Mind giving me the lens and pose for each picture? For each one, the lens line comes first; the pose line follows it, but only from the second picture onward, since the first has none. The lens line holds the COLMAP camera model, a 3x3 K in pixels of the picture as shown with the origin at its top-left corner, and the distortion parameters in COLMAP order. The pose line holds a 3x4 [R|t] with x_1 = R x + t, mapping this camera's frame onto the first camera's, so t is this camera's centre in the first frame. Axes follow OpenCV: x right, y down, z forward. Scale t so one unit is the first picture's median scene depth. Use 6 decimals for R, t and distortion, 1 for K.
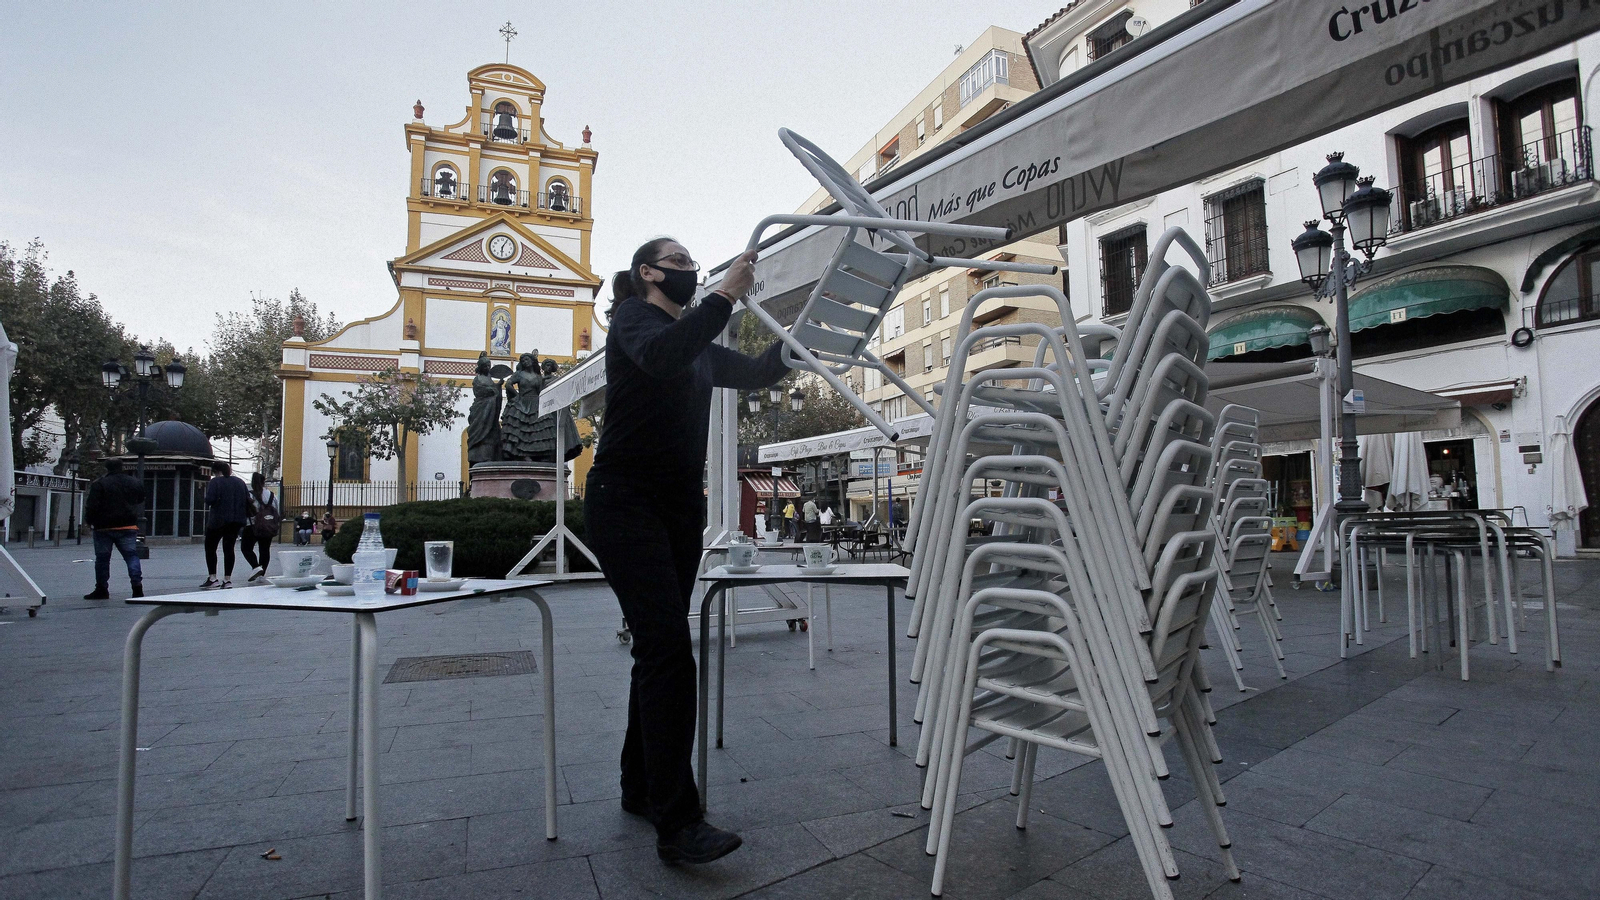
lens RADIAL K [[781.7, 0, 791.3], [0, 781.7, 466.1], [0, 0, 1]] dist [-0.064881, 0.028086]
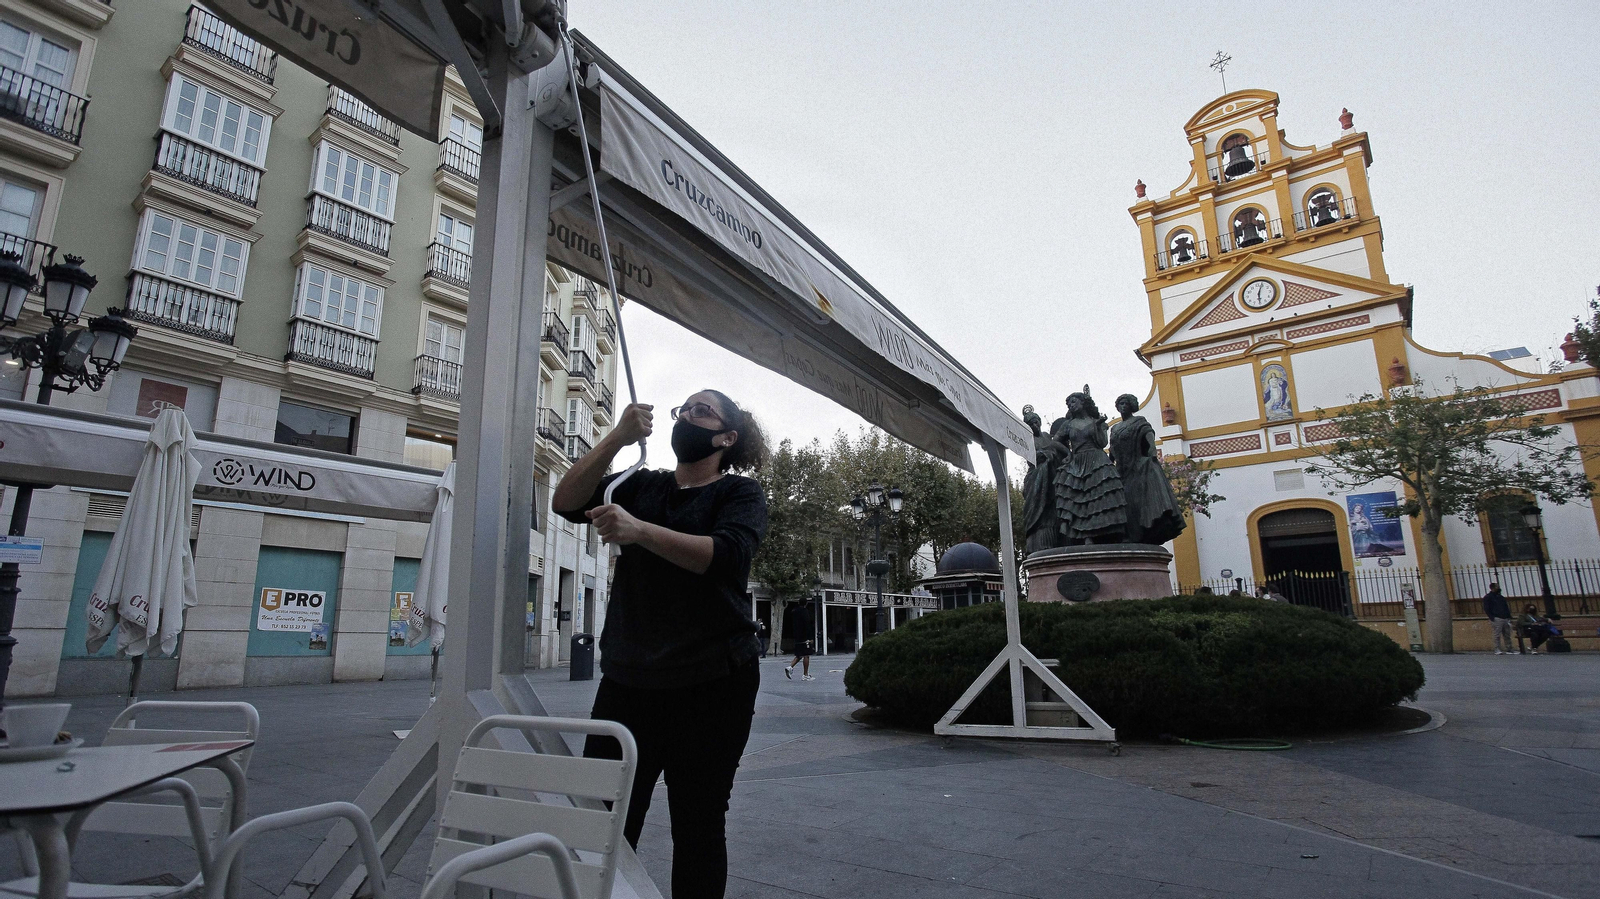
lens RADIAL K [[781.7, 0, 791.3], [0, 781.7, 465.6], [0, 0, 1]] dist [-0.064881, 0.028086]
pose [[0.496310, -0.185922, -0.848004, 0.042247], [0.070029, 0.982189, -0.174356, 0.008823], [0.865317, 0.027149, 0.500490, 0.148593]]
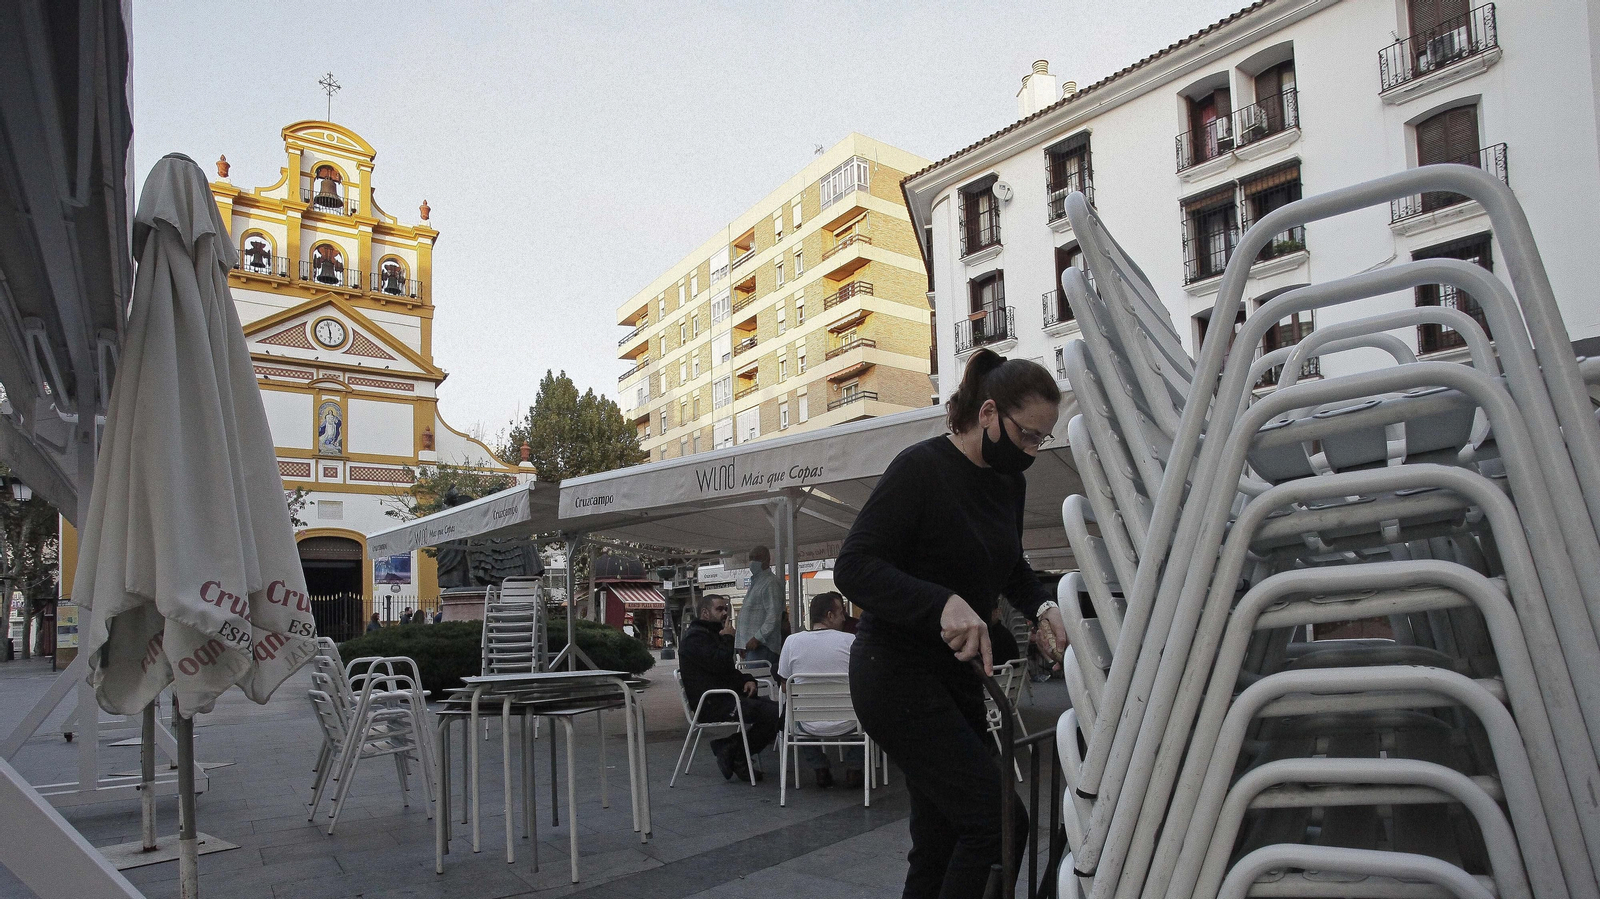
lens RADIAL K [[896.1, 0, 799.7], [0, 896.1, 557.1], [0, 0, 1]] dist [-0.005206, -0.000553]
pose [[0.973745, -0.002040, 0.227635, -0.081589], [0.004110, 0.999954, -0.008621, -0.013015], [-0.227607, 0.009330, 0.973708, -0.126695]]
